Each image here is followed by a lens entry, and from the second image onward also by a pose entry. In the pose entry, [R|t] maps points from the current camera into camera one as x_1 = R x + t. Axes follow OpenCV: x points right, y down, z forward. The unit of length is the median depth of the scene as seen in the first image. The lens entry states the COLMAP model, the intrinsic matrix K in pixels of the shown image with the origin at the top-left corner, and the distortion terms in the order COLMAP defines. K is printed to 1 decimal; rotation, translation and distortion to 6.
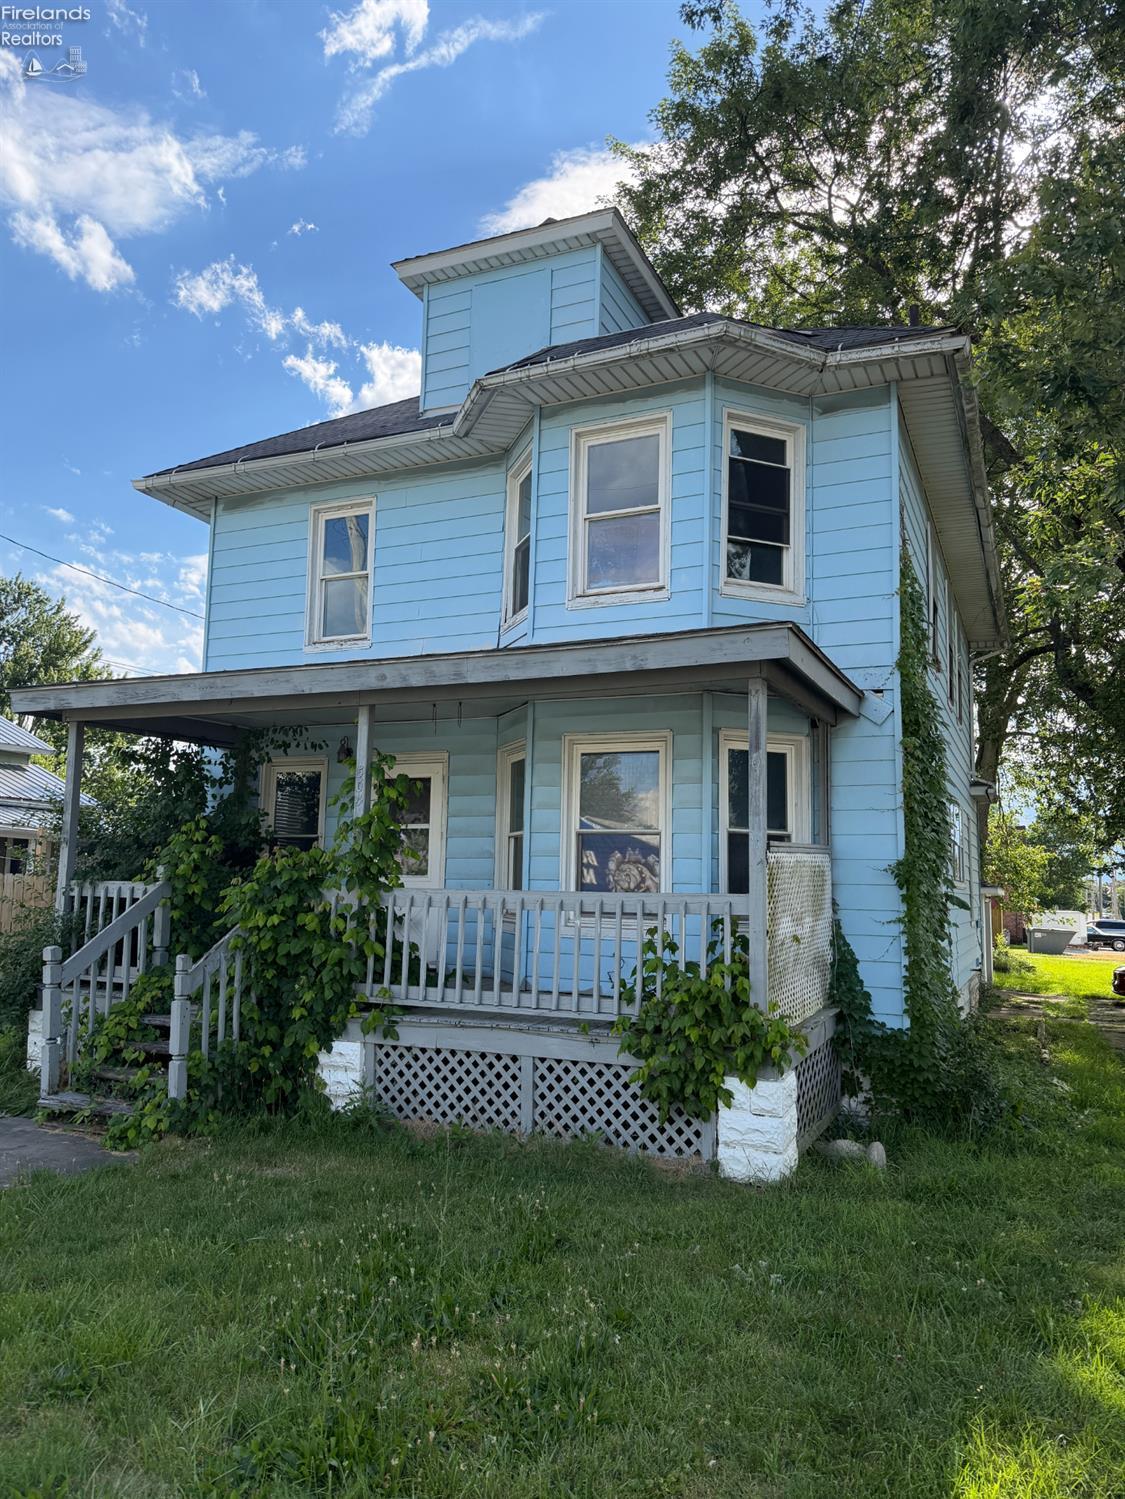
lens RADIAL K [[1050.8, 0, 562.5], [0, 1050.8, 749.5], [0, 0, 1]] dist [0.185665, -0.418749]
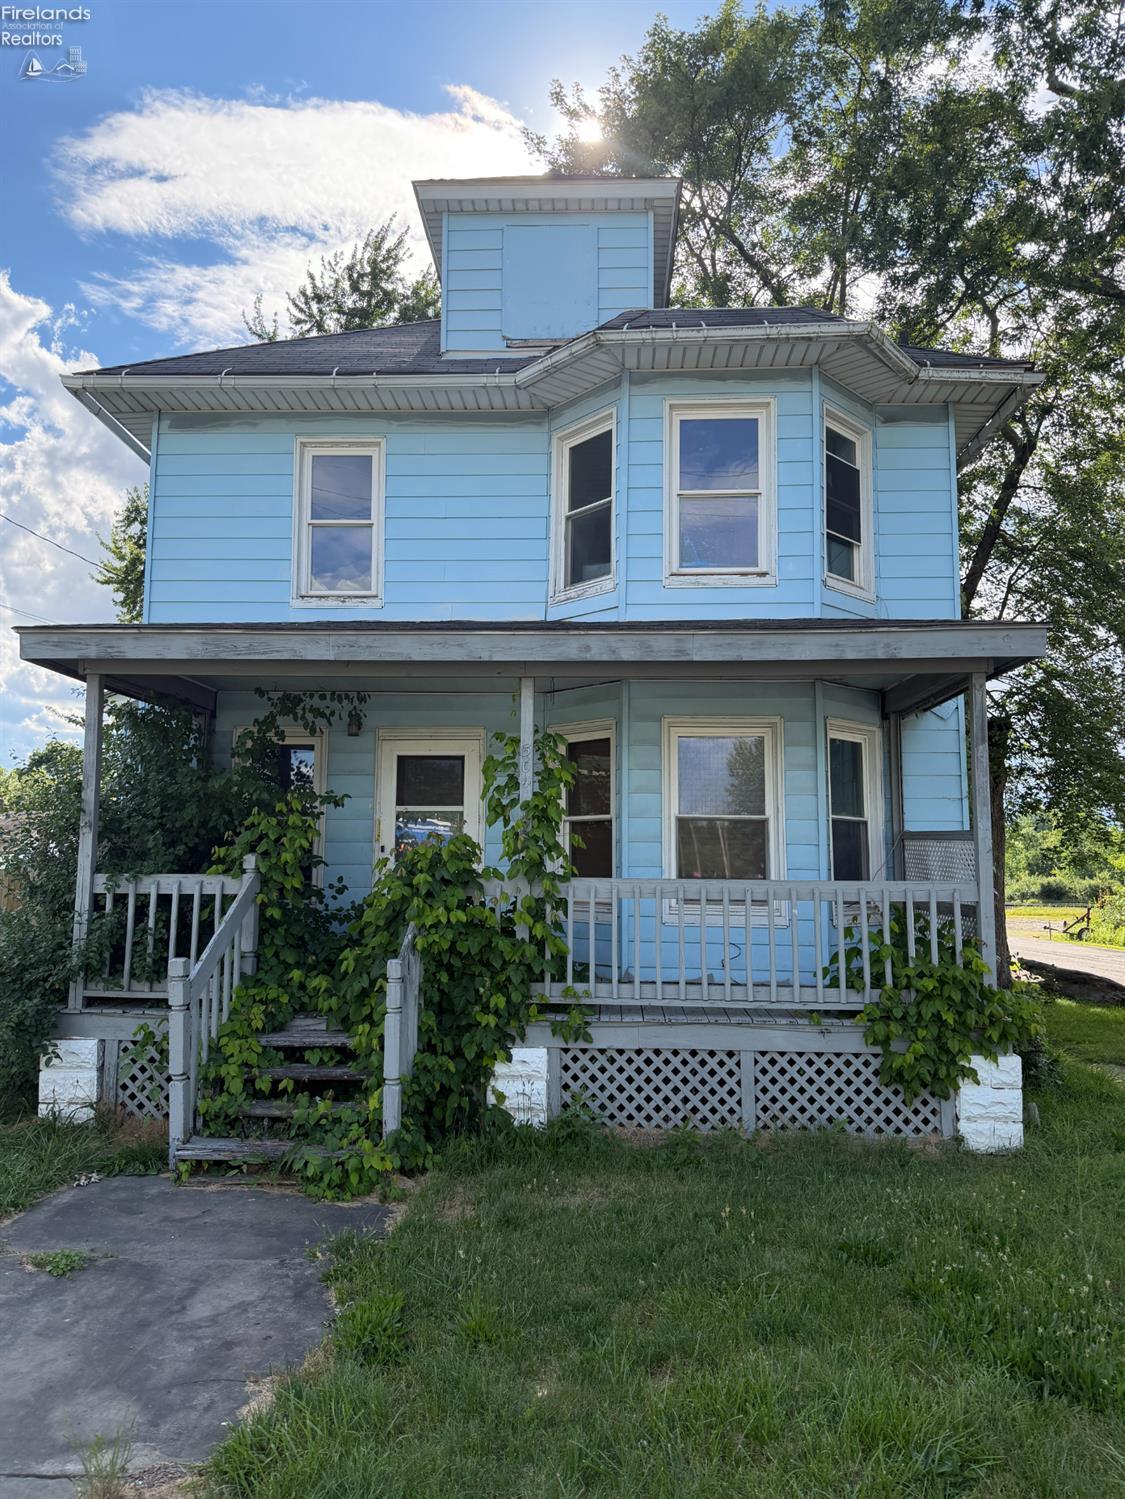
lens RADIAL K [[1050.8, 0, 562.5], [0, 1050.8, 749.5], [0, 0, 1]] dist [0.185665, -0.418749]
pose [[0.925800, 0.029139, 0.376888, -0.534494], [-0.036933, 0.999227, 0.013469, 0.007381], [-0.376204, -0.026390, 0.926161, 0.162816]]
